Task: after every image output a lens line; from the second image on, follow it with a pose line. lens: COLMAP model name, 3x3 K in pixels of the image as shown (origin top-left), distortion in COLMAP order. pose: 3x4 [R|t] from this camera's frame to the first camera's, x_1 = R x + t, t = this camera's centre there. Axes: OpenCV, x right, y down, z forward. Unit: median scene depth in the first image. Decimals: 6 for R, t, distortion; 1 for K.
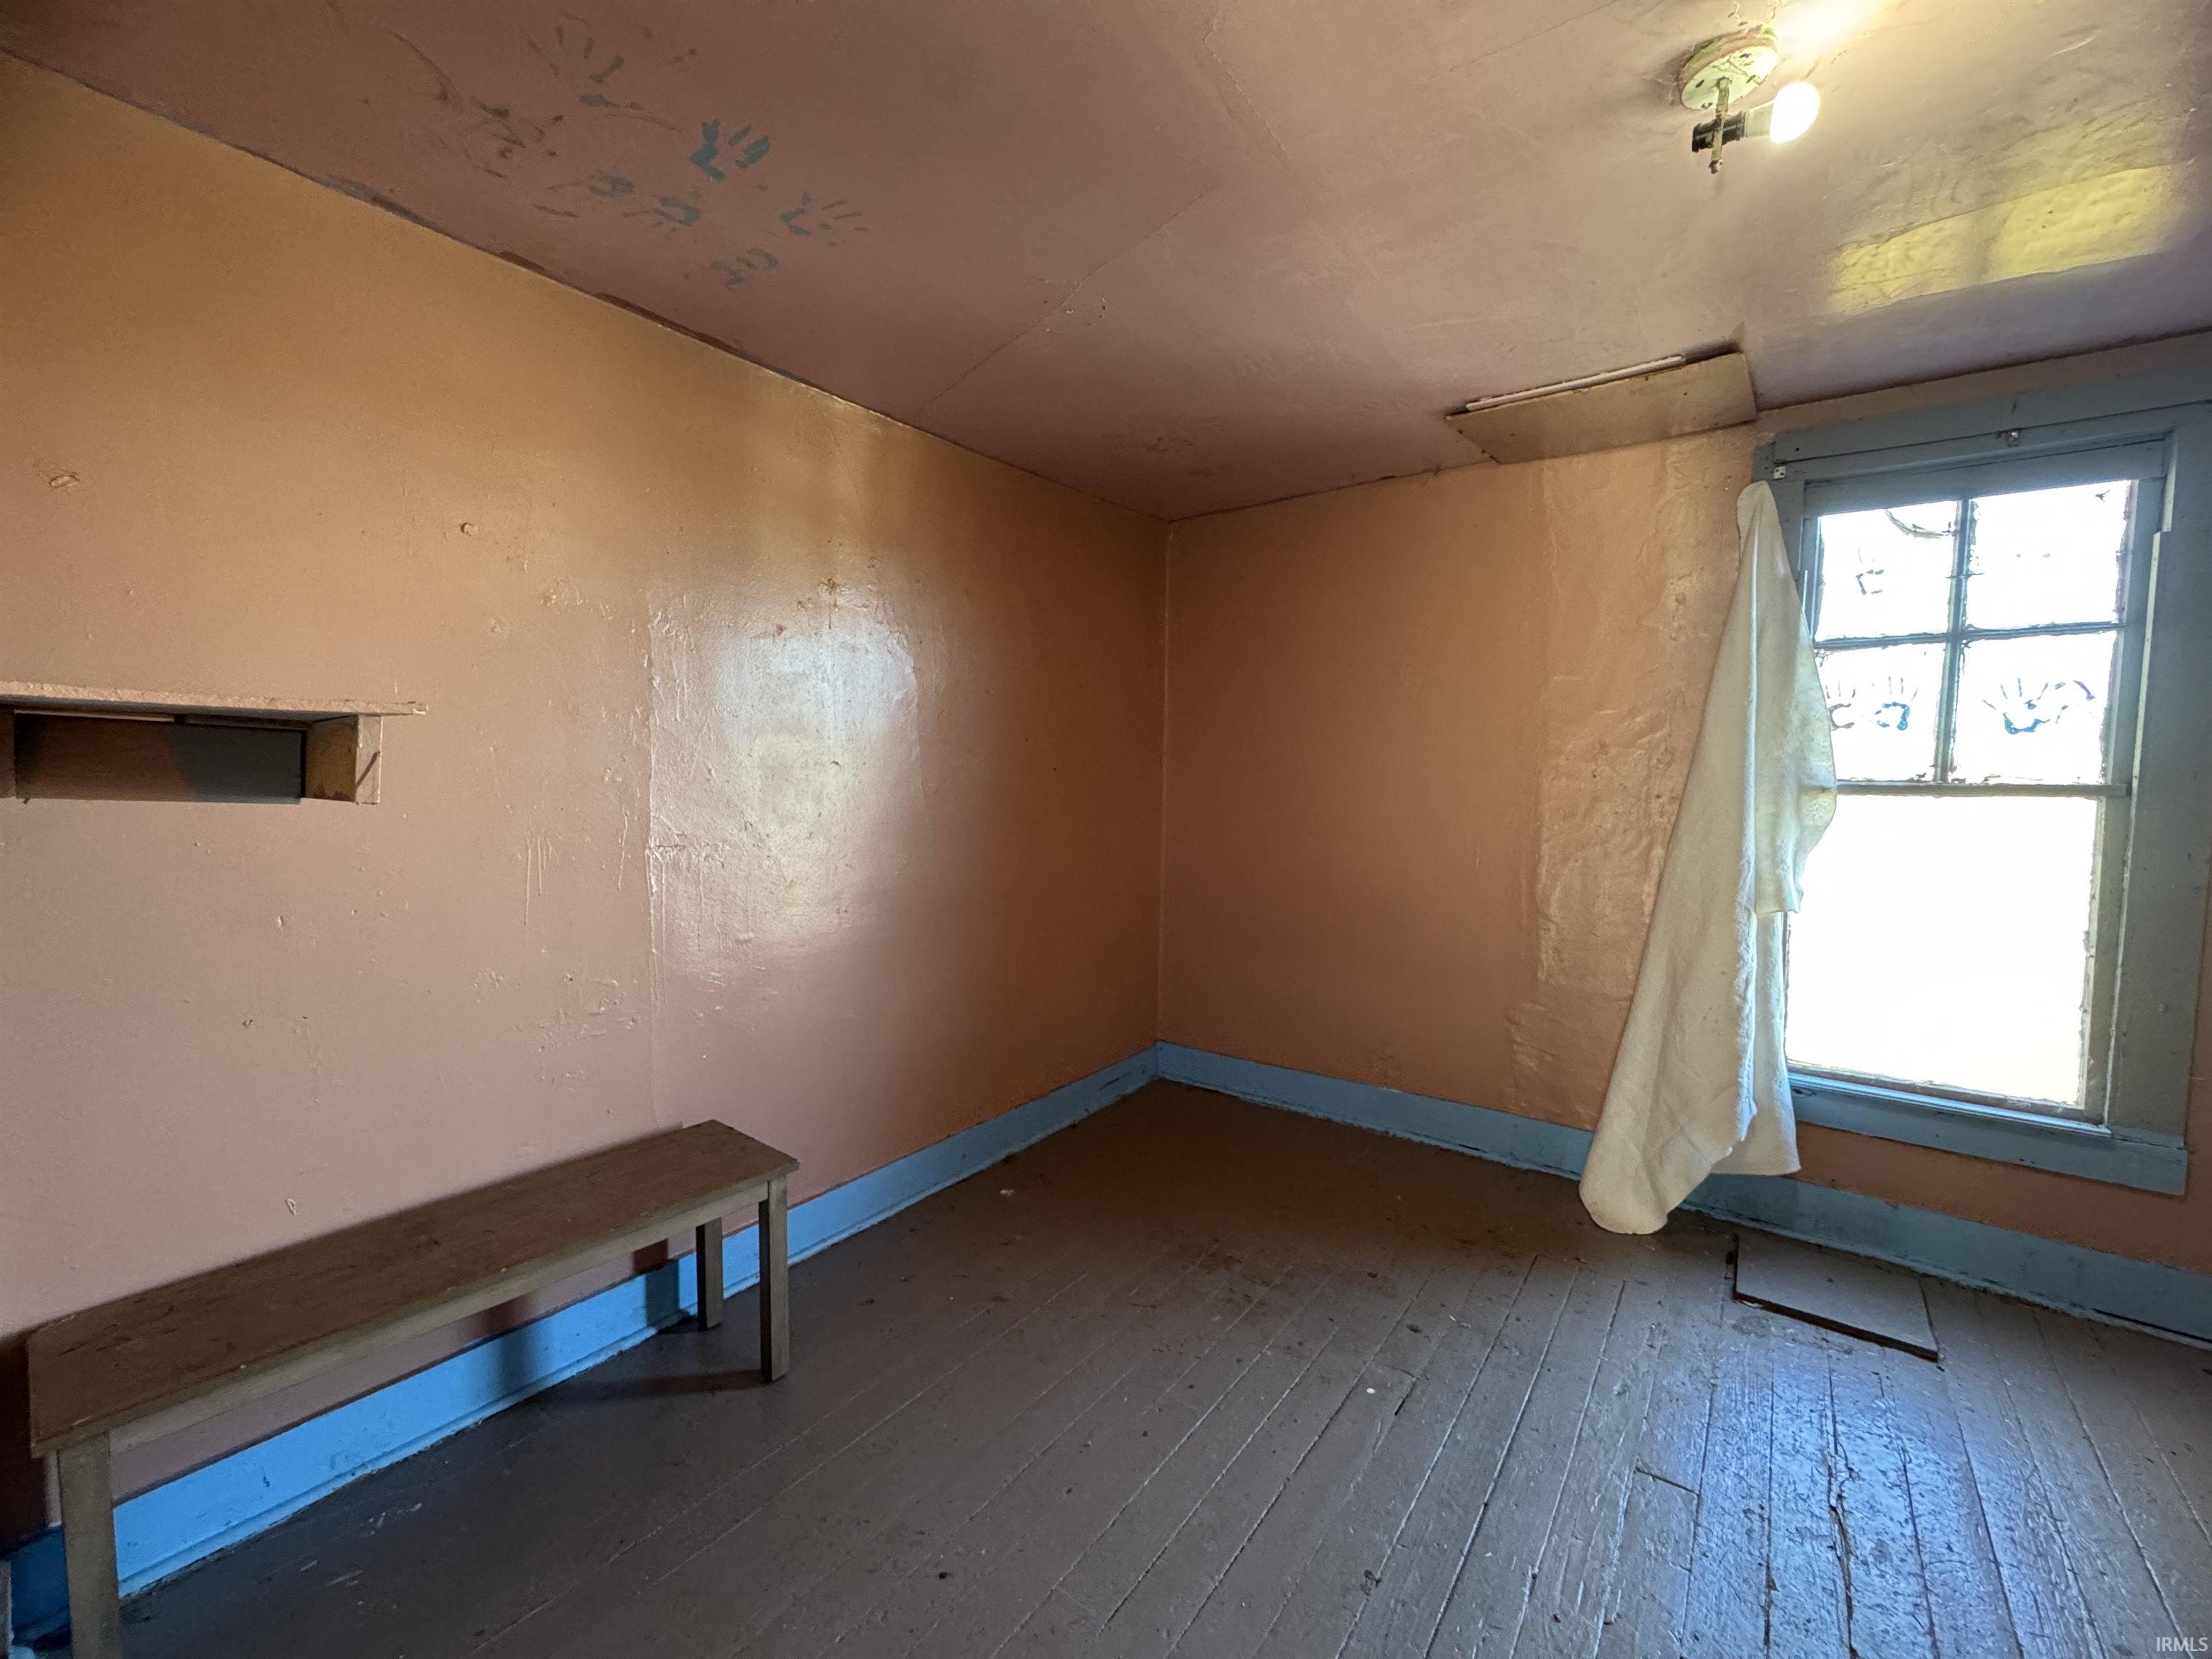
lens RADIAL K [[883.1, 0, 1106.6], [0, 883.1, 823.5], [0, 0, 1]] dist [-0.000420, -0.000306]
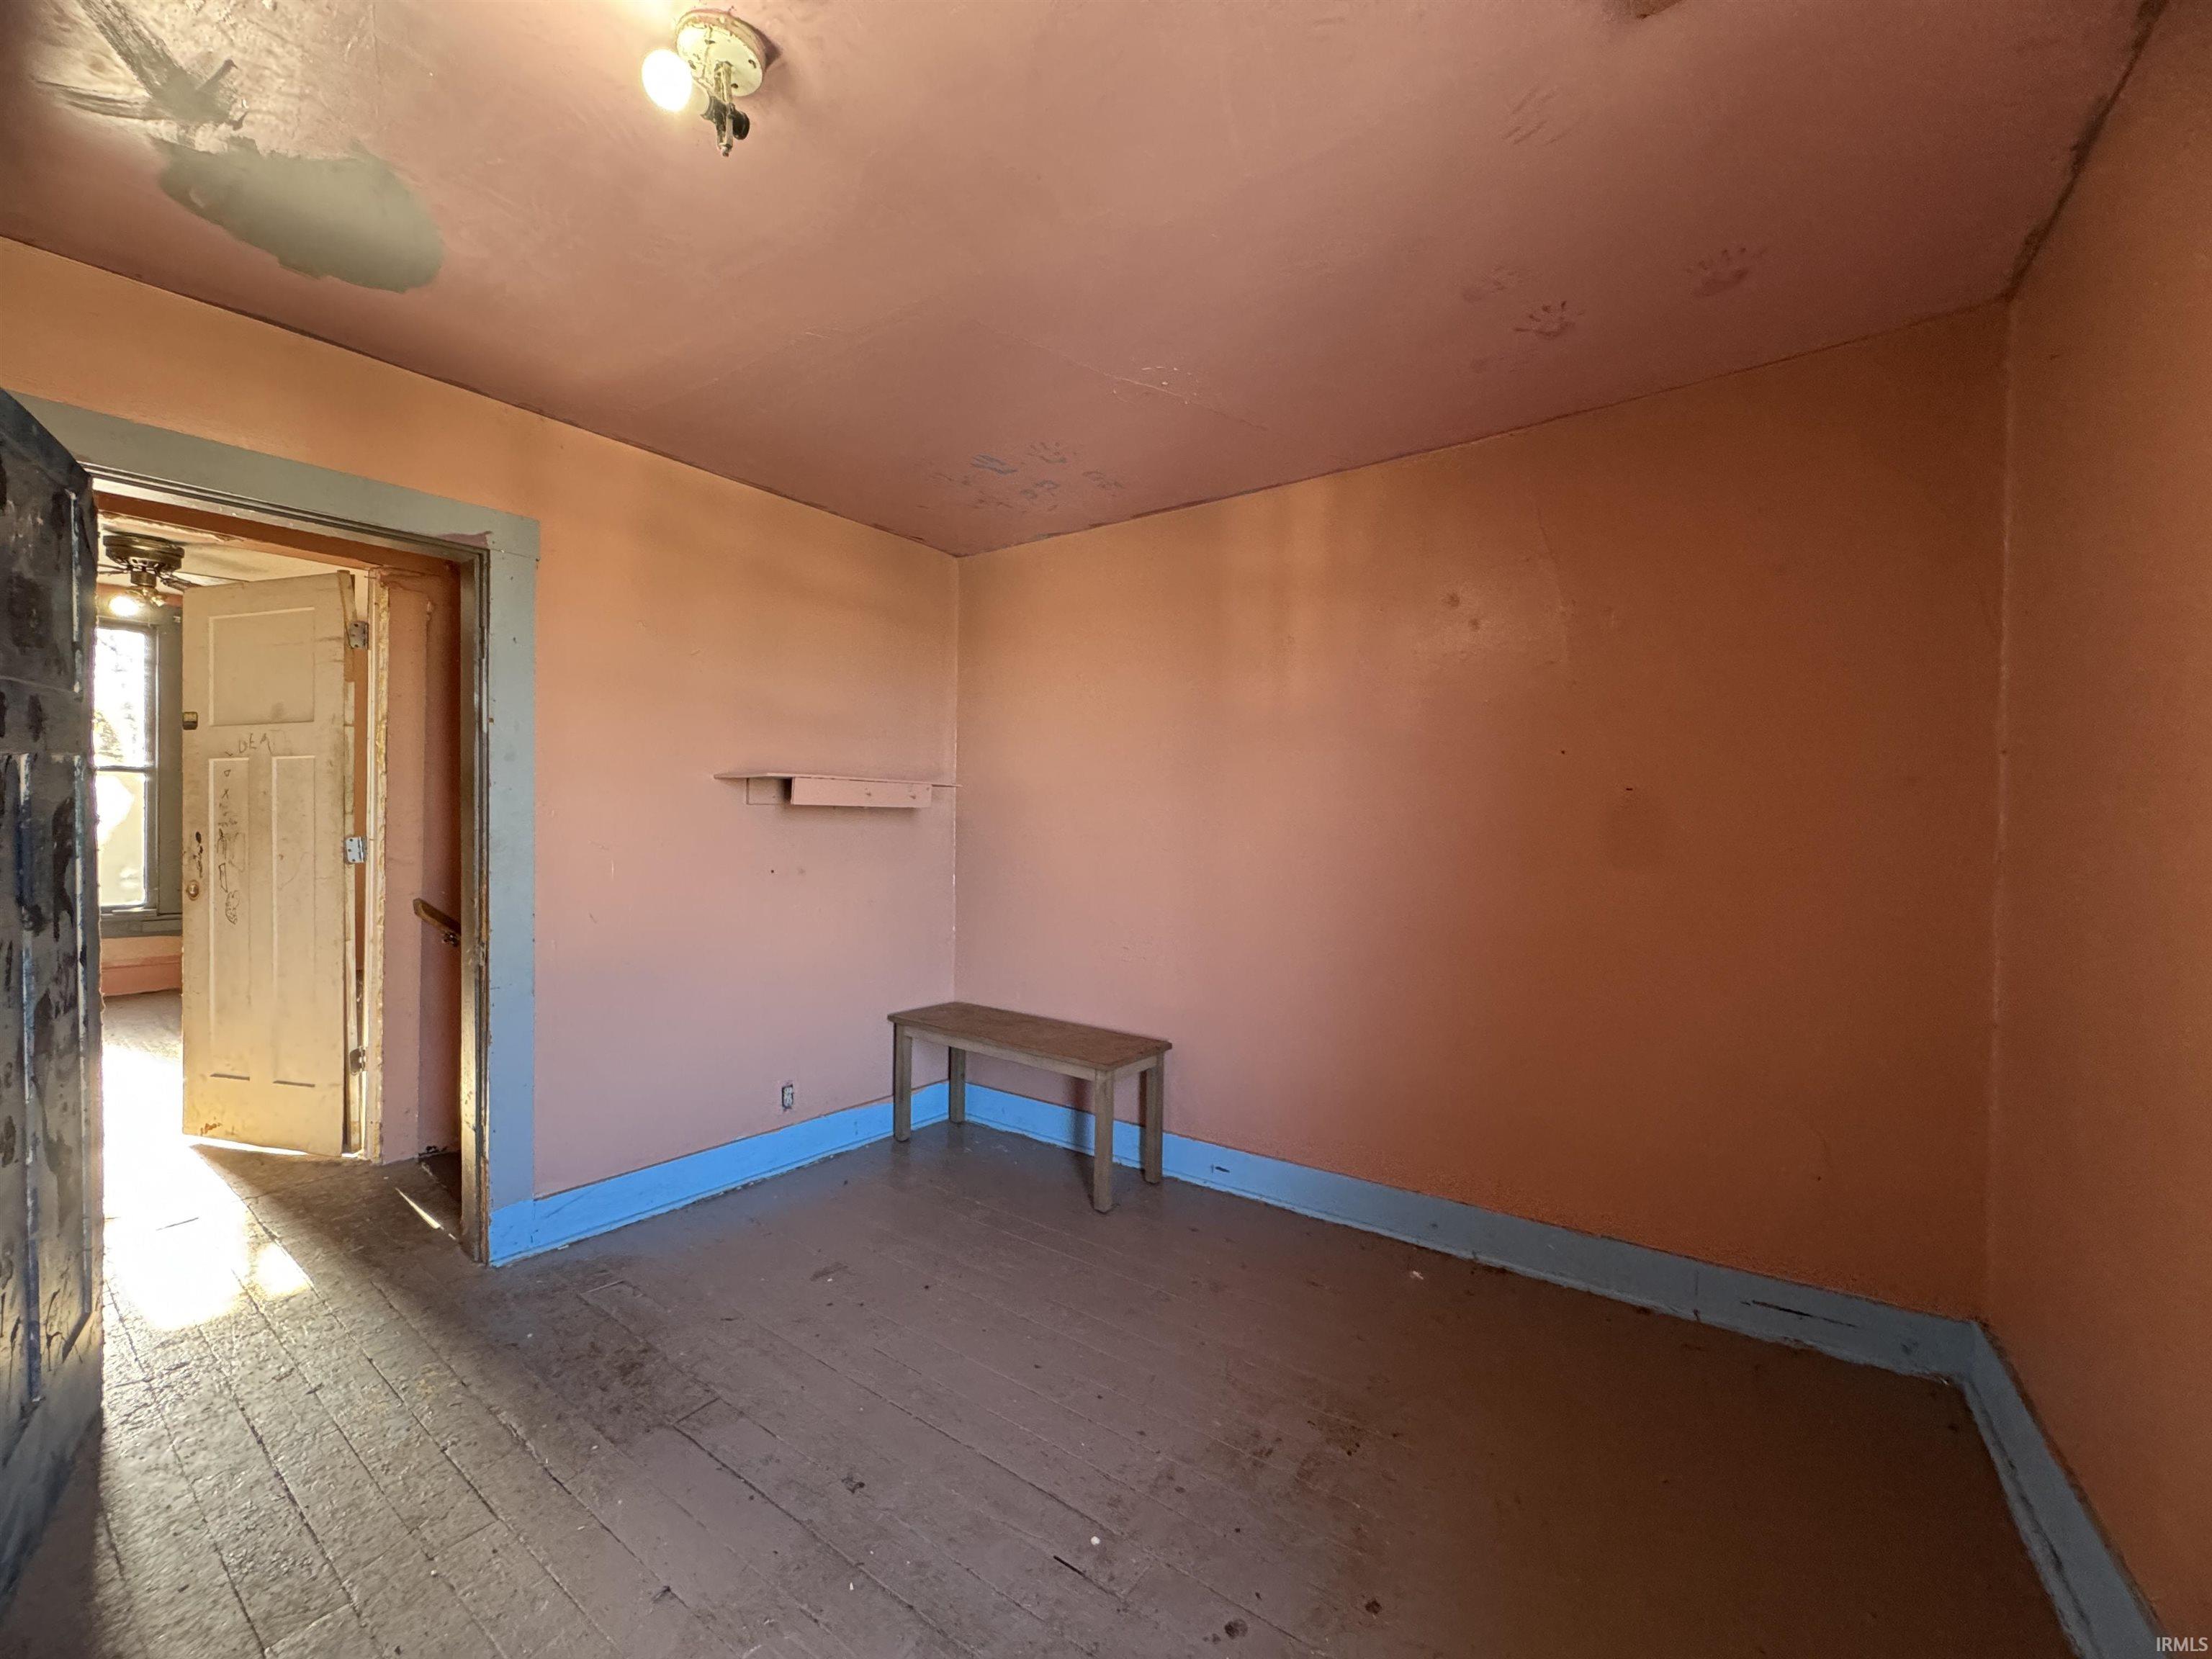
lens RADIAL K [[883.1, 0, 1106.6], [0, 883.1, 823.5], [0, 0, 1]] dist [-0.000420, -0.000306]
pose [[0.028248, 0.001274, -0.999600, 0.692633], [-0.062857, 0.998022, -0.000505, -0.007887], [0.997623, 0.062846, 0.028273, 0.592246]]
